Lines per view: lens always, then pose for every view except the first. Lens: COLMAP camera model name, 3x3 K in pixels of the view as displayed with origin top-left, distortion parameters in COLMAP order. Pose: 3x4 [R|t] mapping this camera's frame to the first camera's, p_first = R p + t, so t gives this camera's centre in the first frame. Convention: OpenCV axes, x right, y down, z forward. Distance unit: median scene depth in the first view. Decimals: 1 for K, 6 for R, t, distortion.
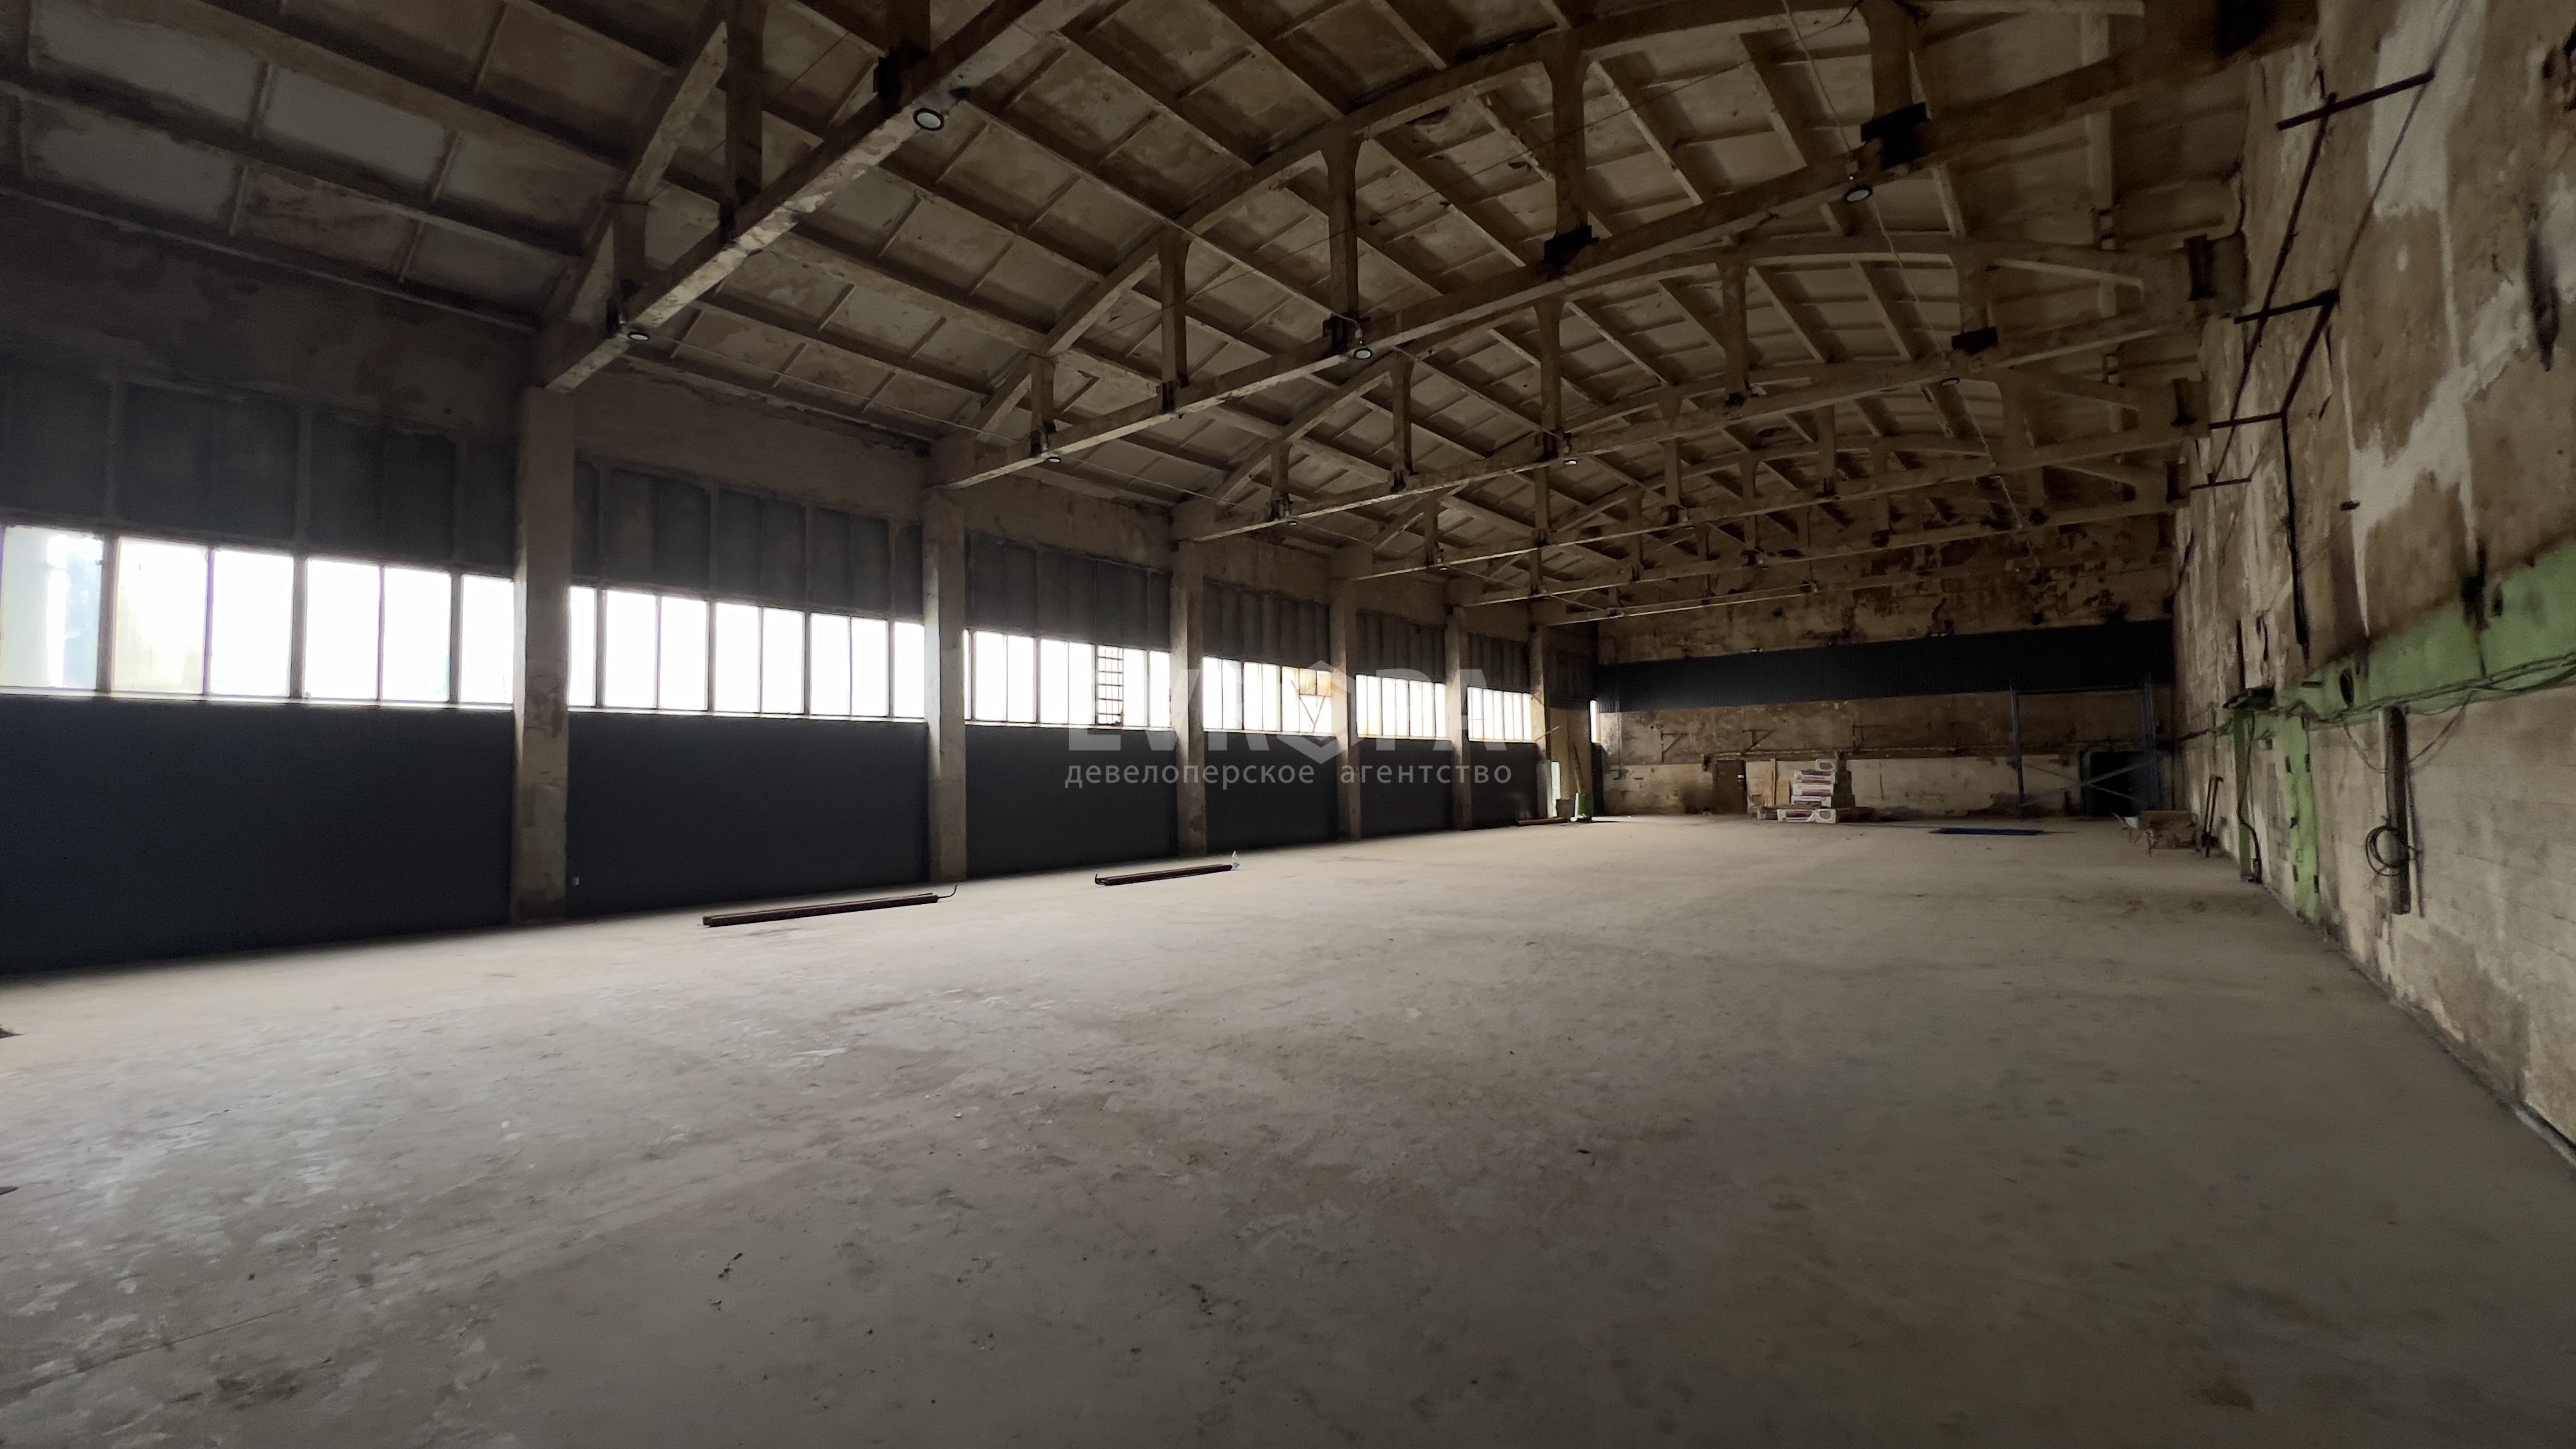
lens RADIAL K [[1028.4, 0, 1278.2], [0, 1028.4, 719.5], [0, 0, 1]] dist [-0.003731, 0.000947]
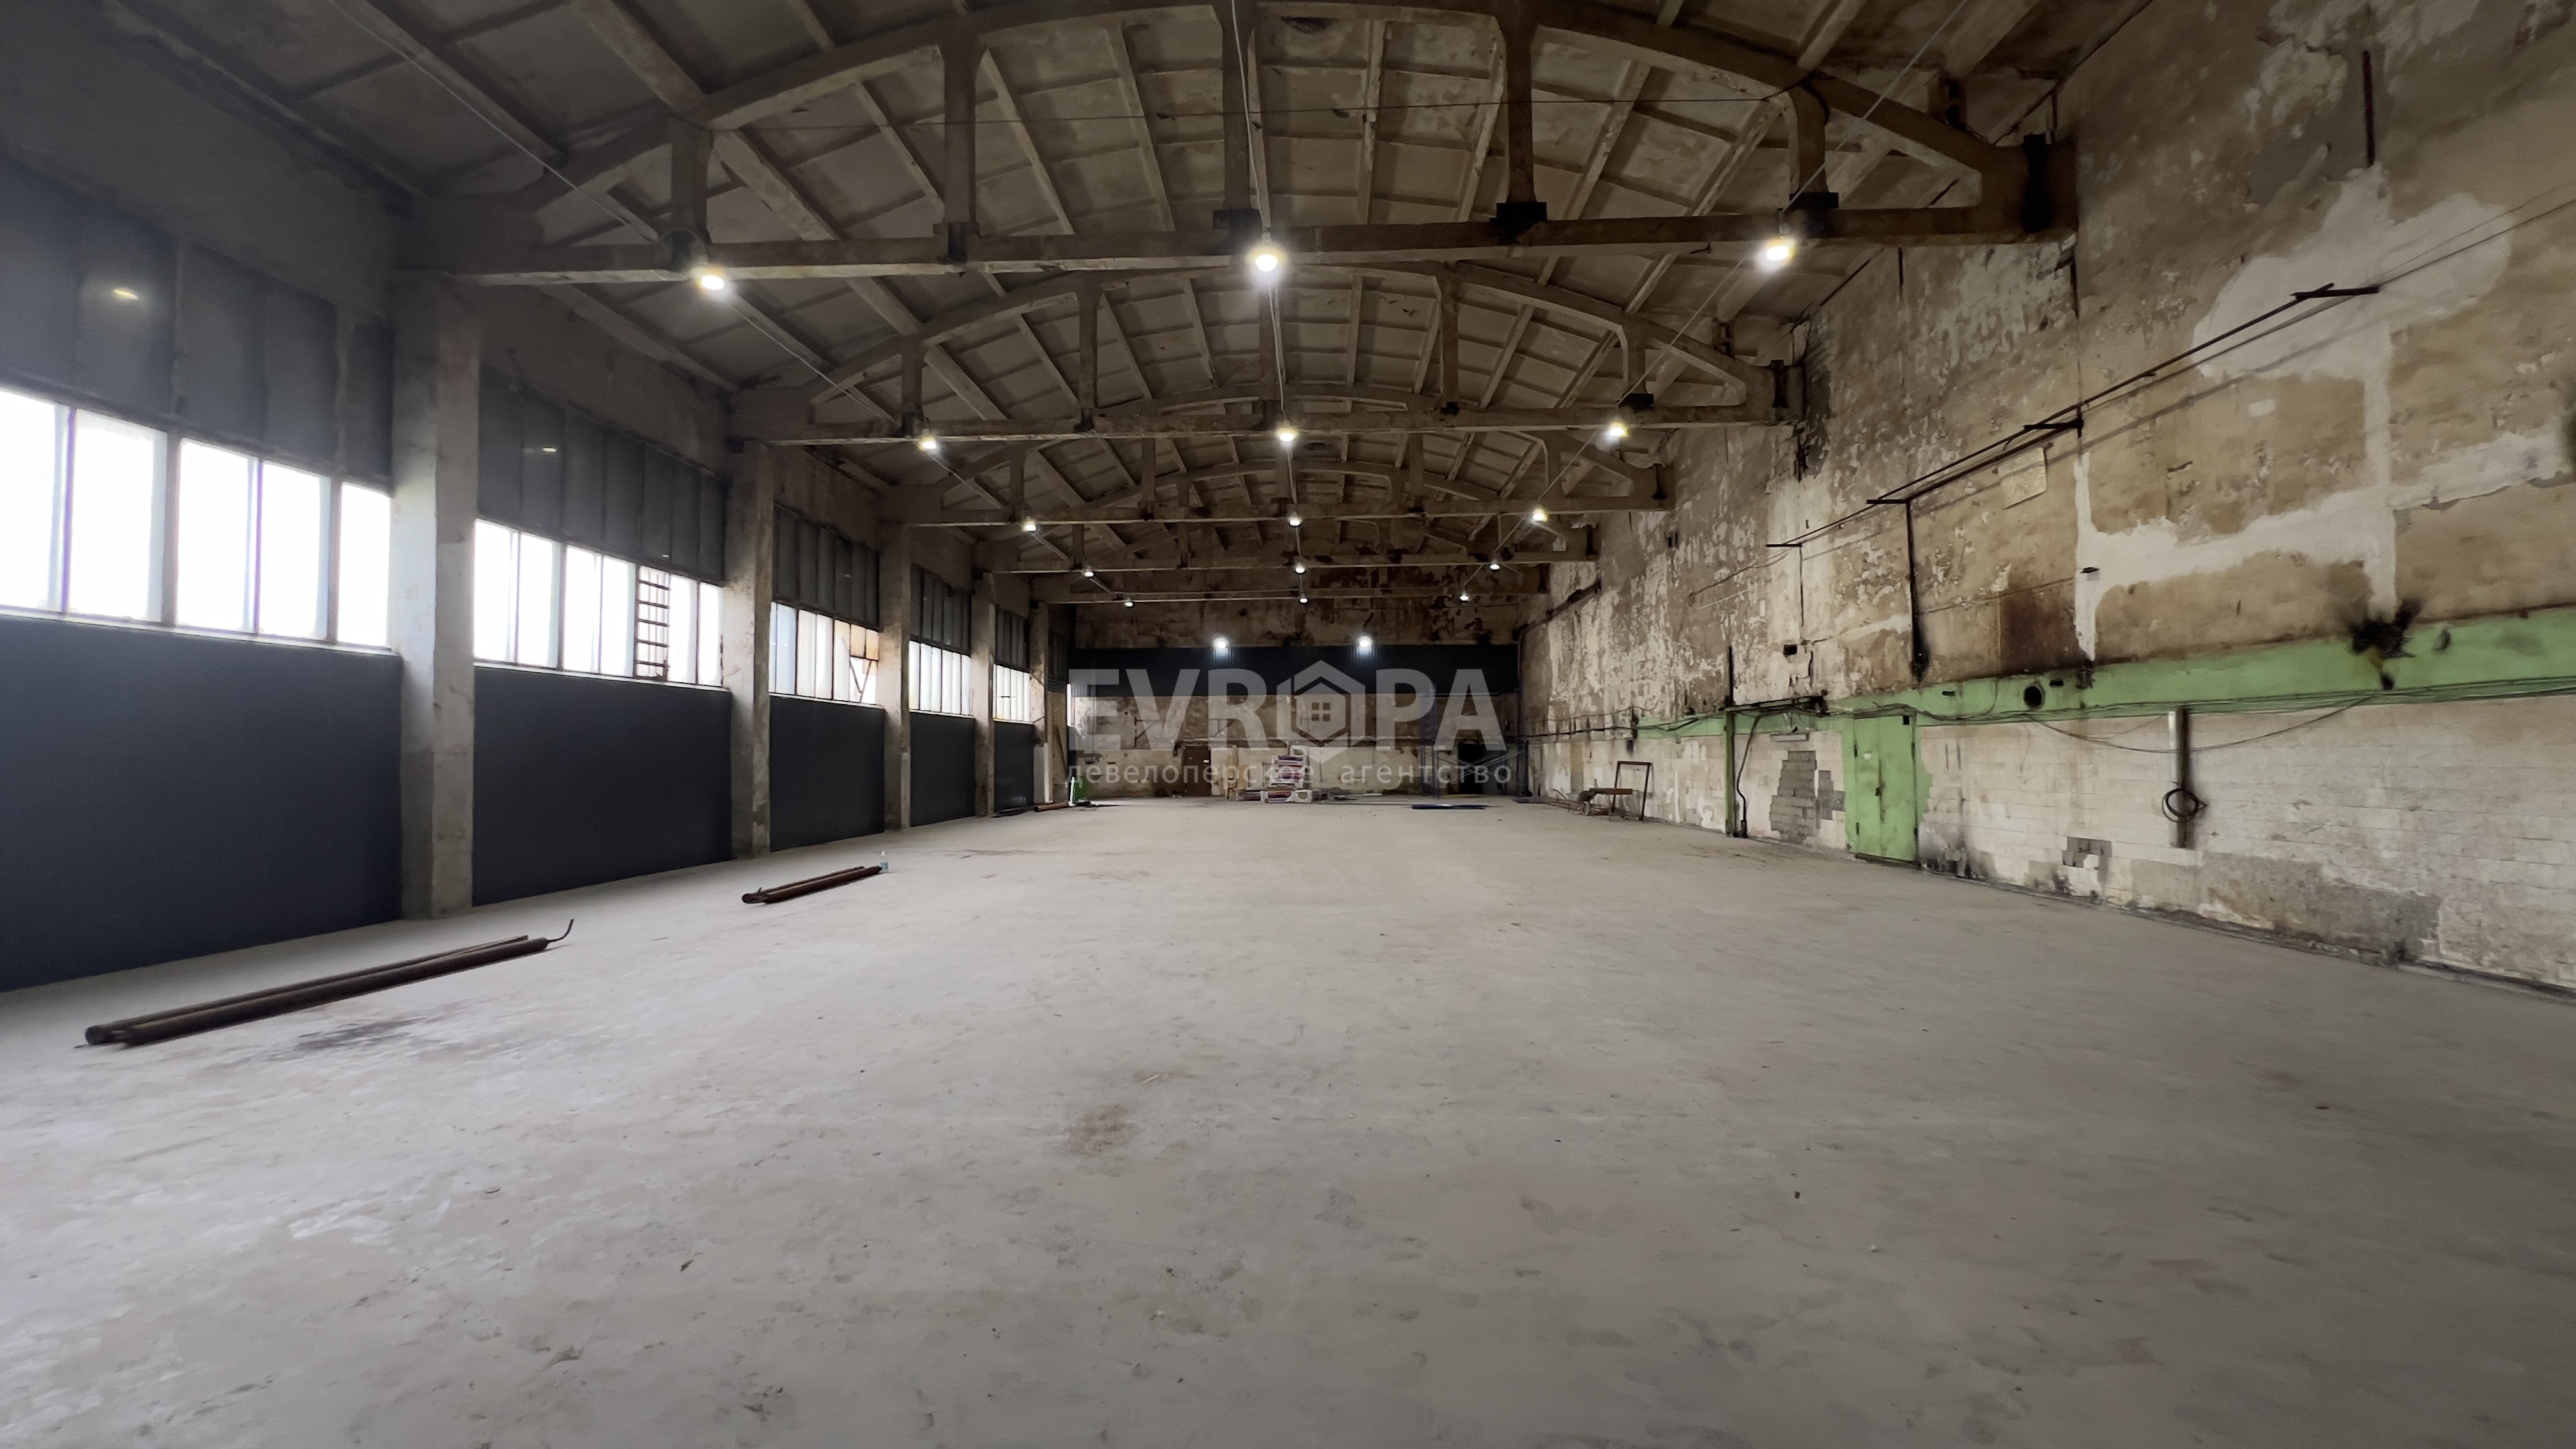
lens RADIAL K [[1028.4, 0, 1278.2], [0, 1028.4, 719.5], [0, 0, 1]] dist [-0.003731, 0.000947]
pose [[0.798148, 0.032149, 0.601602, -0.308402], [-0.039817, 0.999207, -0.000572, 0.020540], [-0.601144, -0.023498, 0.798796, 0.218609]]
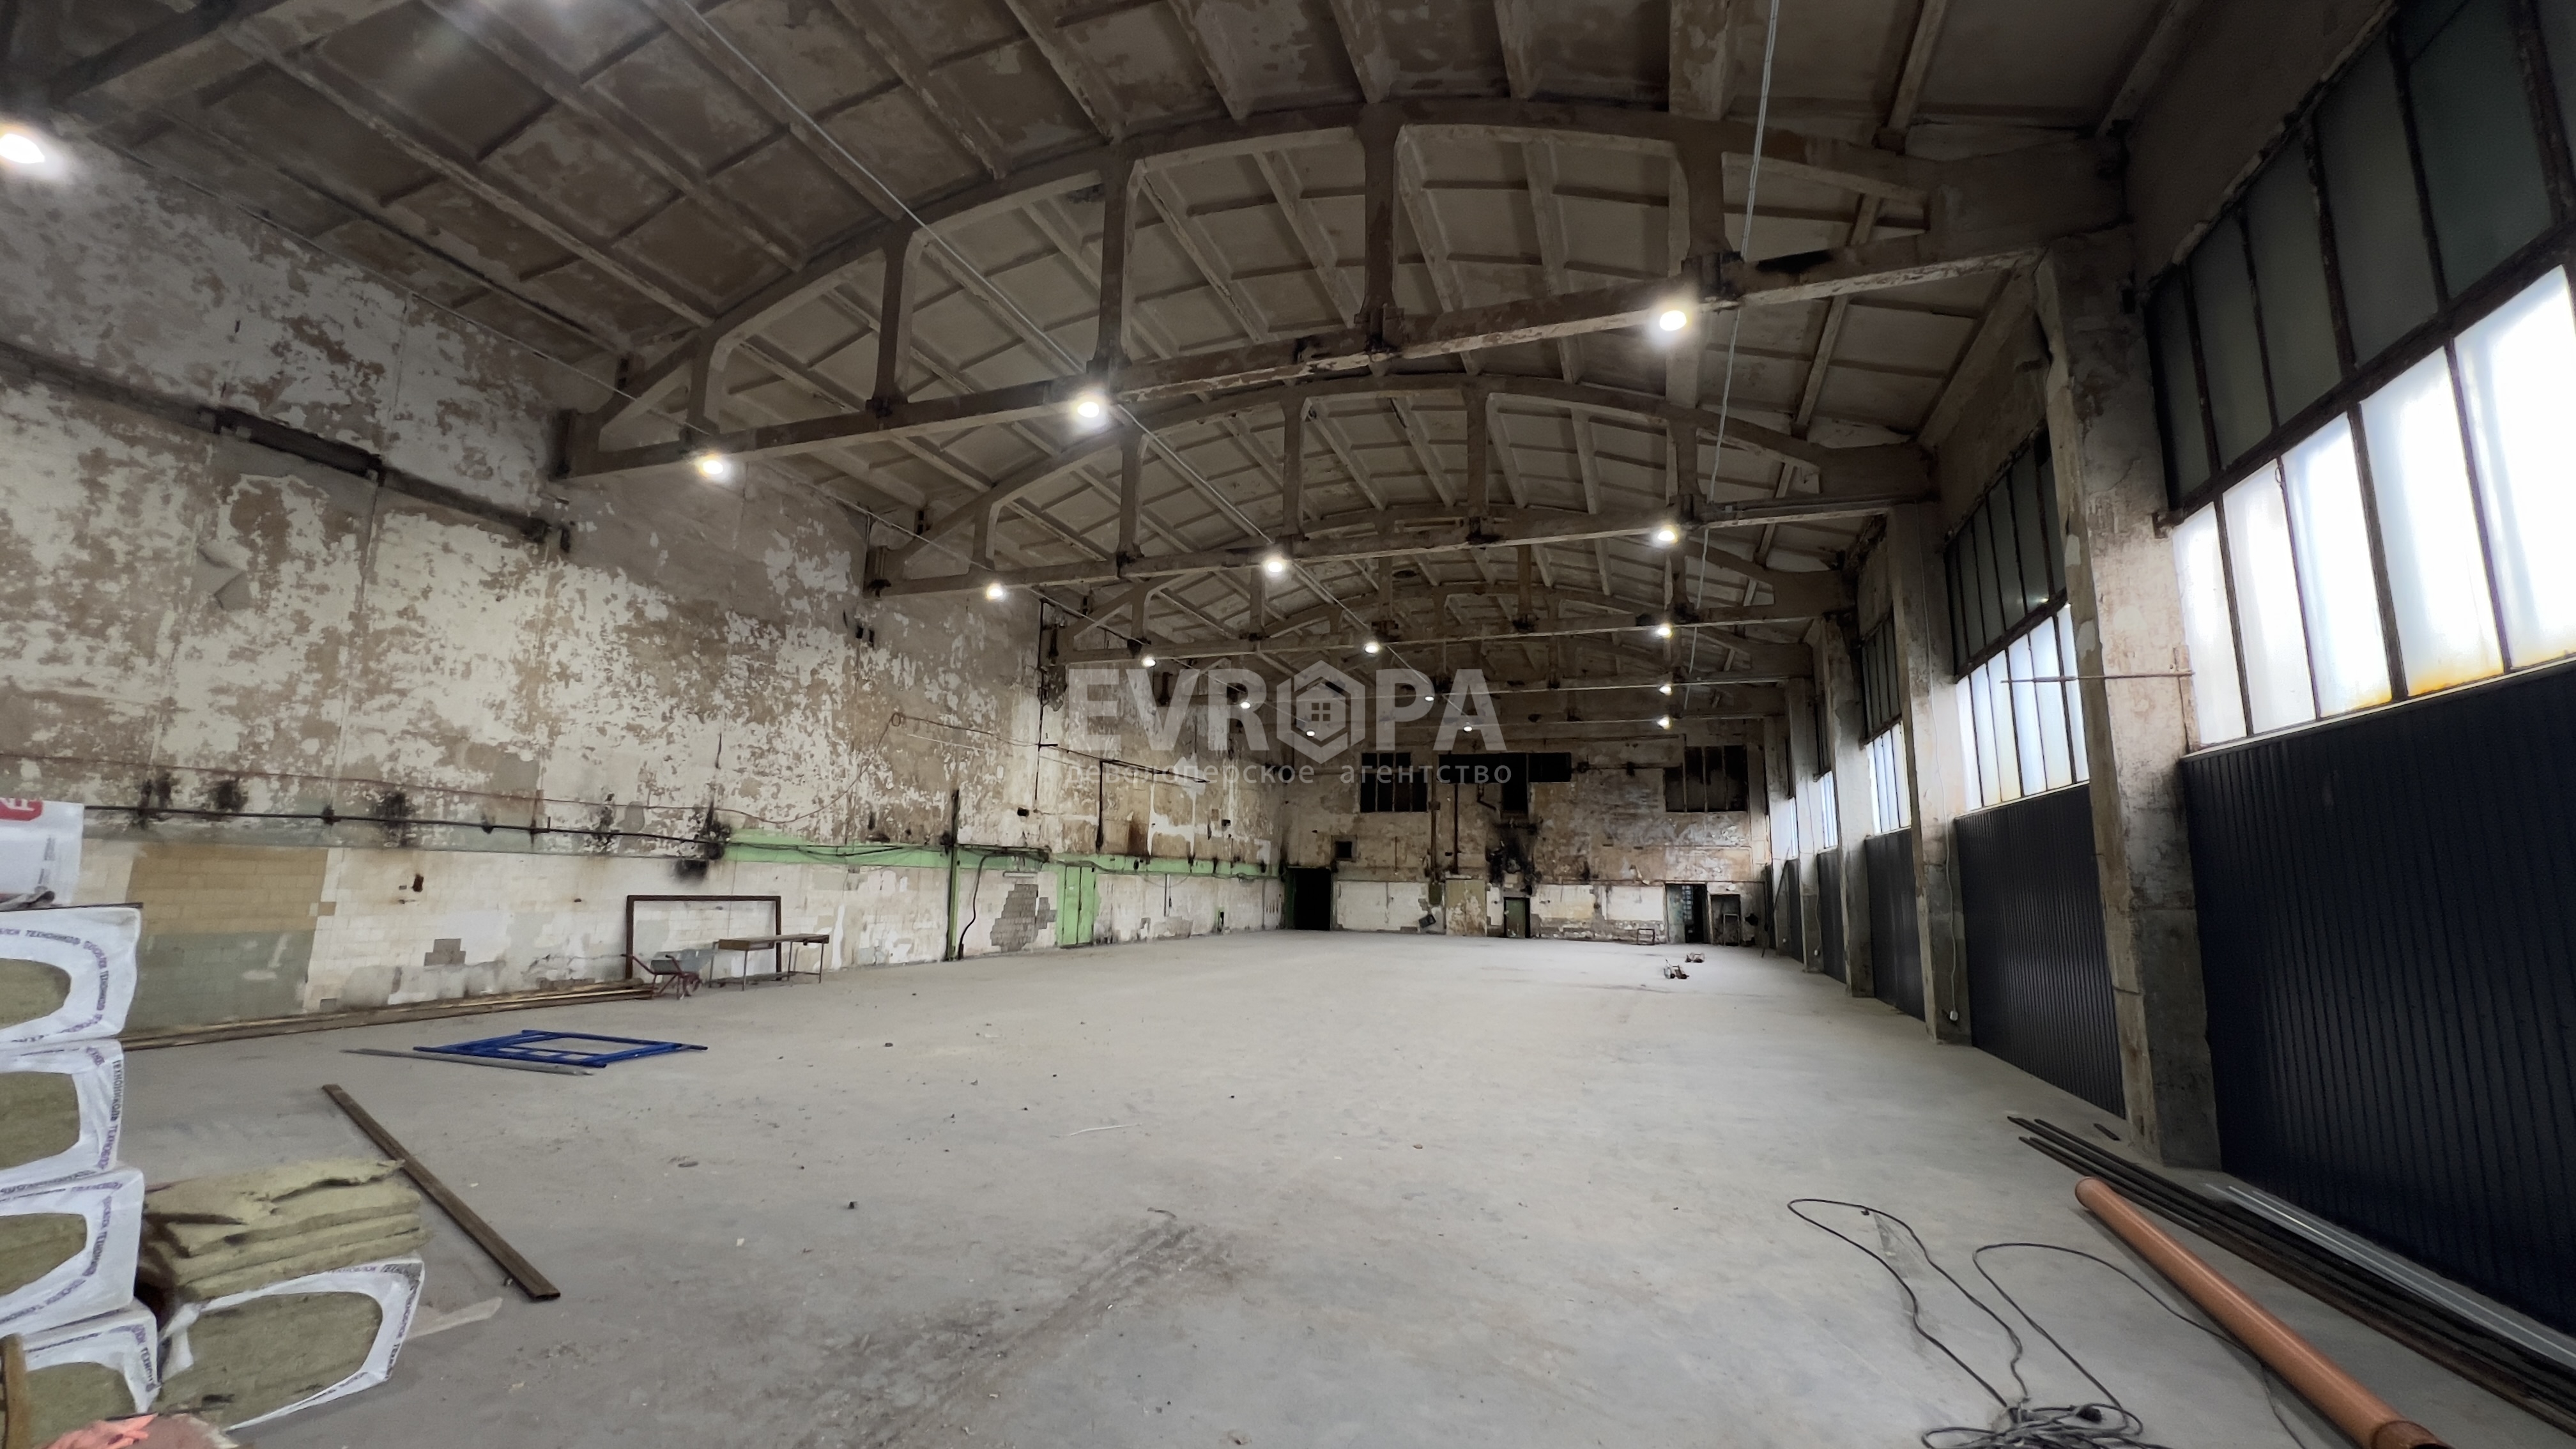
lens RADIAL K [[1028.4, 0, 1278.2], [0, 1028.4, 719.5], [0, 0, 1]] dist [-0.003731, 0.000947]
pose [[-0.944413, -0.052988, -0.324462, 0.826707], [0.015272, 0.978789, -0.204300, 0.102785], [0.328406, -0.197899, -0.923572, 2.180516]]
